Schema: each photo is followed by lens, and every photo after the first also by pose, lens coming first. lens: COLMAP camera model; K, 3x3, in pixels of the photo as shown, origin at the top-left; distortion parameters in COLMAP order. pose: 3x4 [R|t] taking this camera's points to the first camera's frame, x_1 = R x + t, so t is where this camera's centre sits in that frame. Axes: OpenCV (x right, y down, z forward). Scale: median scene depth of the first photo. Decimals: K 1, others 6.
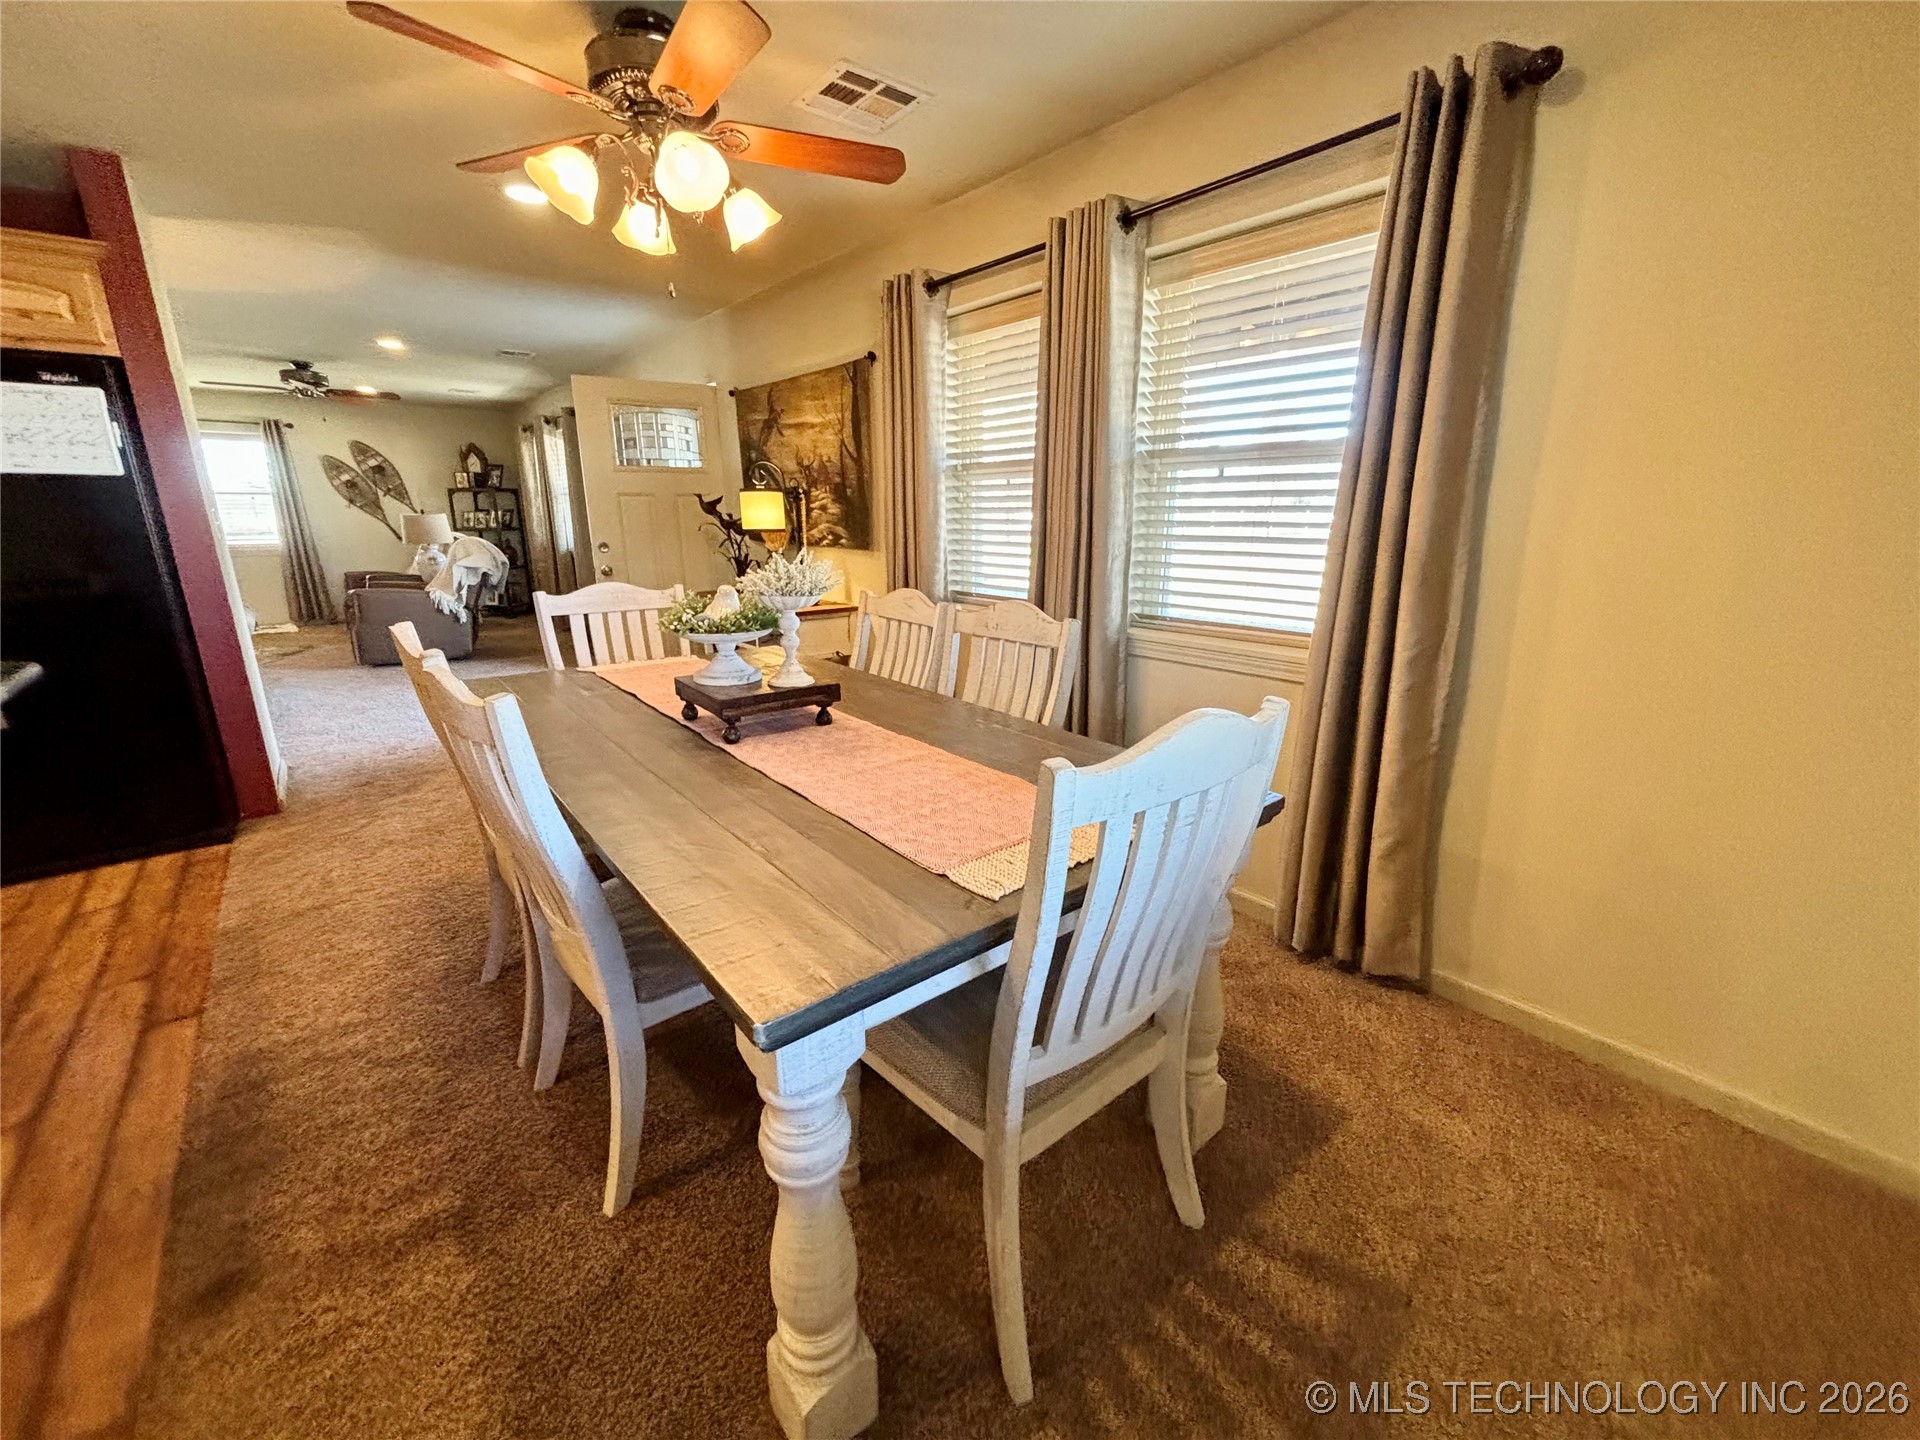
lens RADIAL K [[774.2, 0, 961.3], [0, 774.2, 720.9], [0, 0, 1]] dist [0.001768, 0.000123]
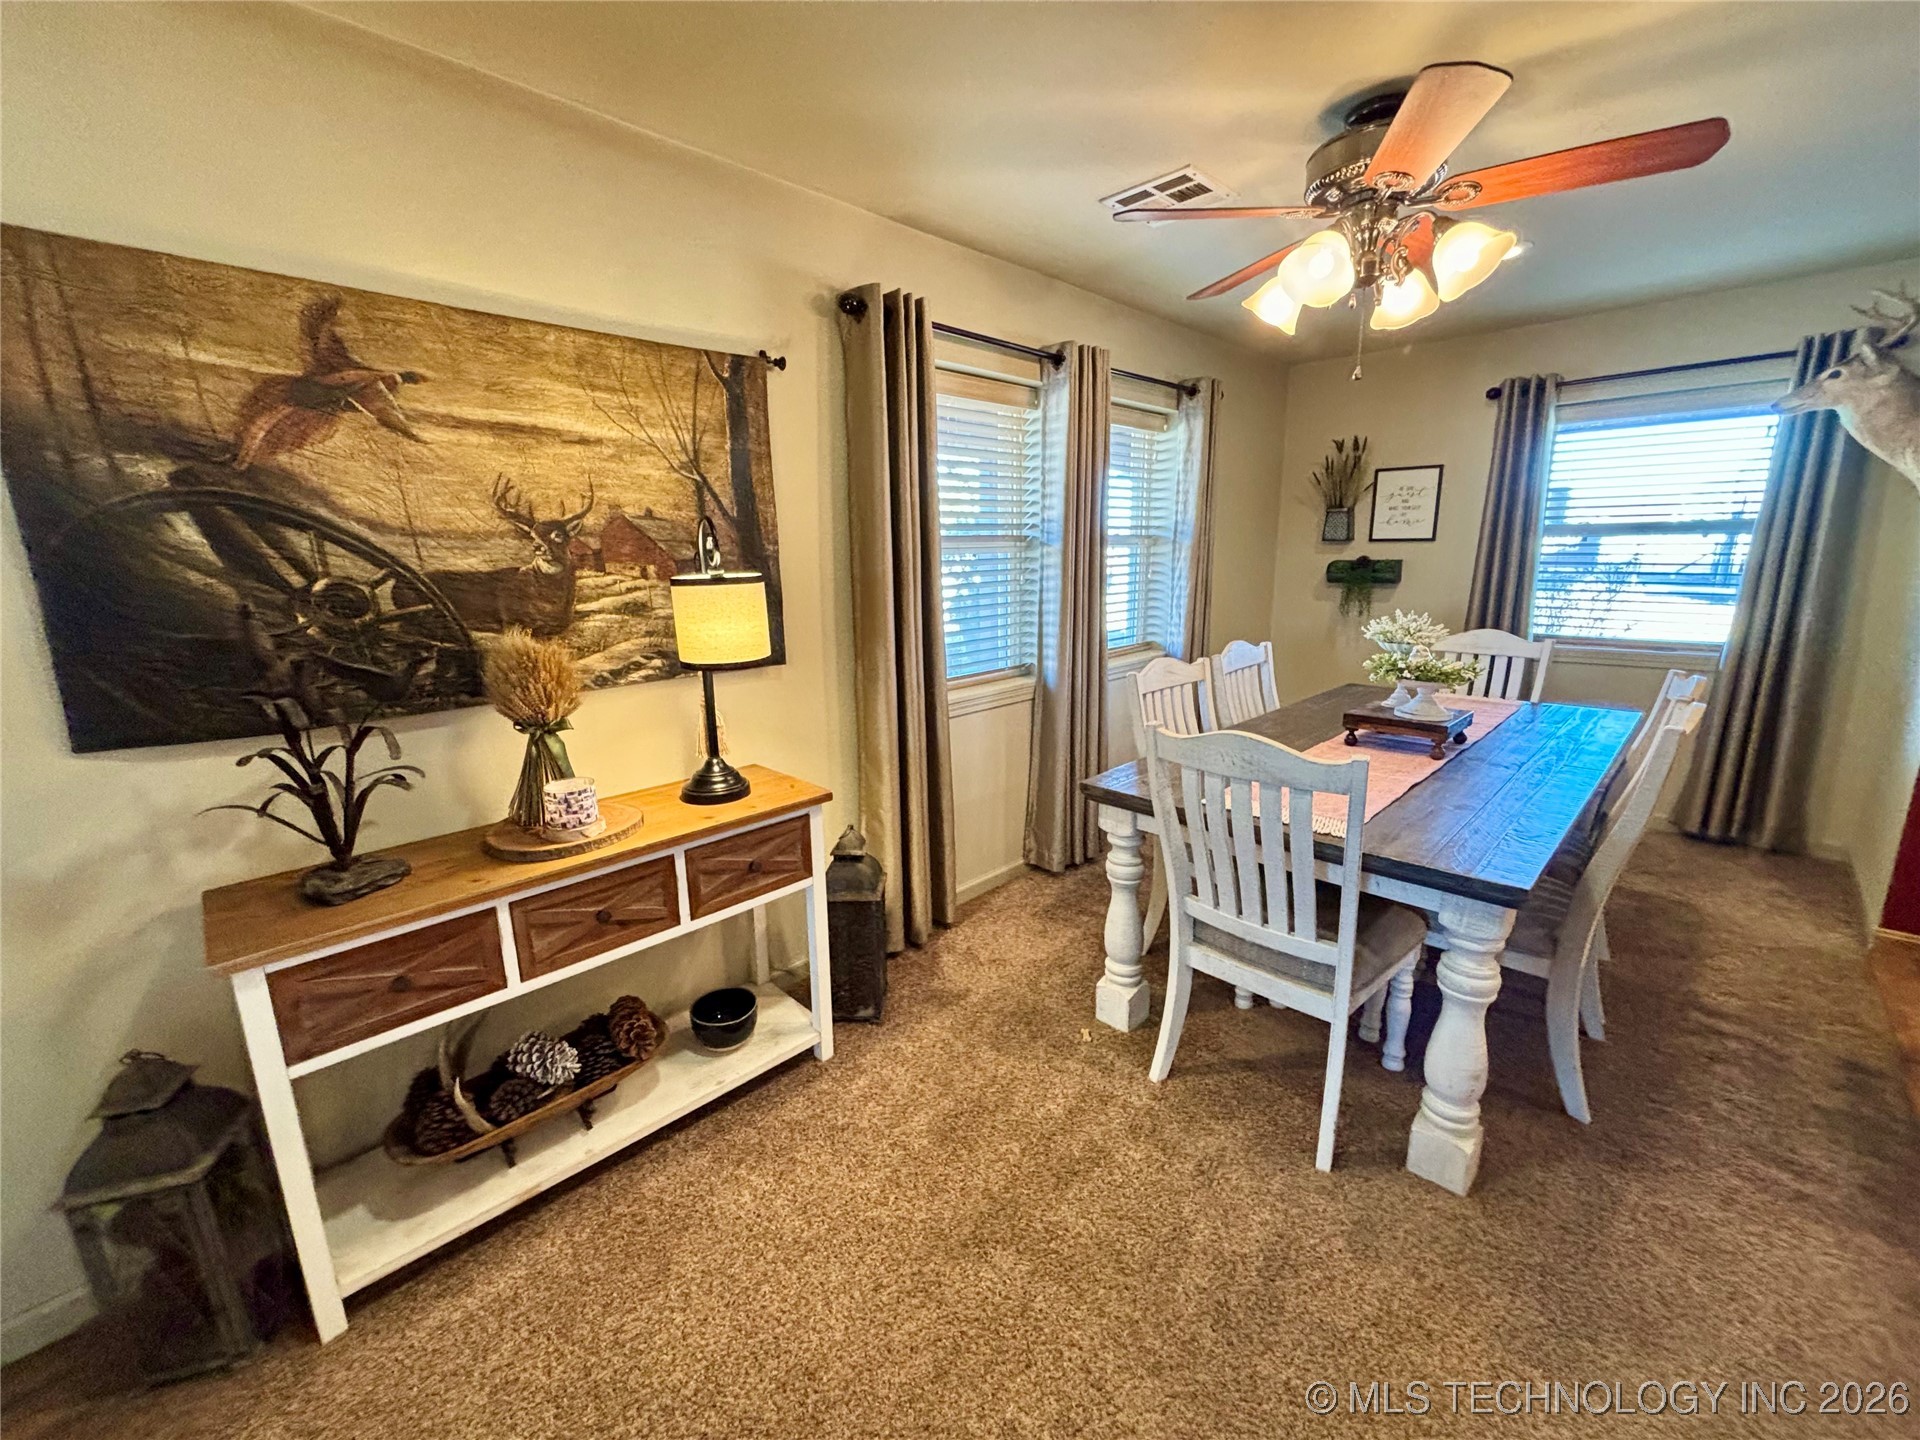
lens RADIAL K [[774.2, 0, 957.7], [0, 774.2, 711.9], [0, 0, 1]] dist [0.001768, 0.000123]
pose [[-0.099063, -0.210223, 0.972622, -0.705303], [0.283488, 0.930963, 0.230093, -0.272134], [-0.953845, 0.298520, -0.032629, 0.849379]]
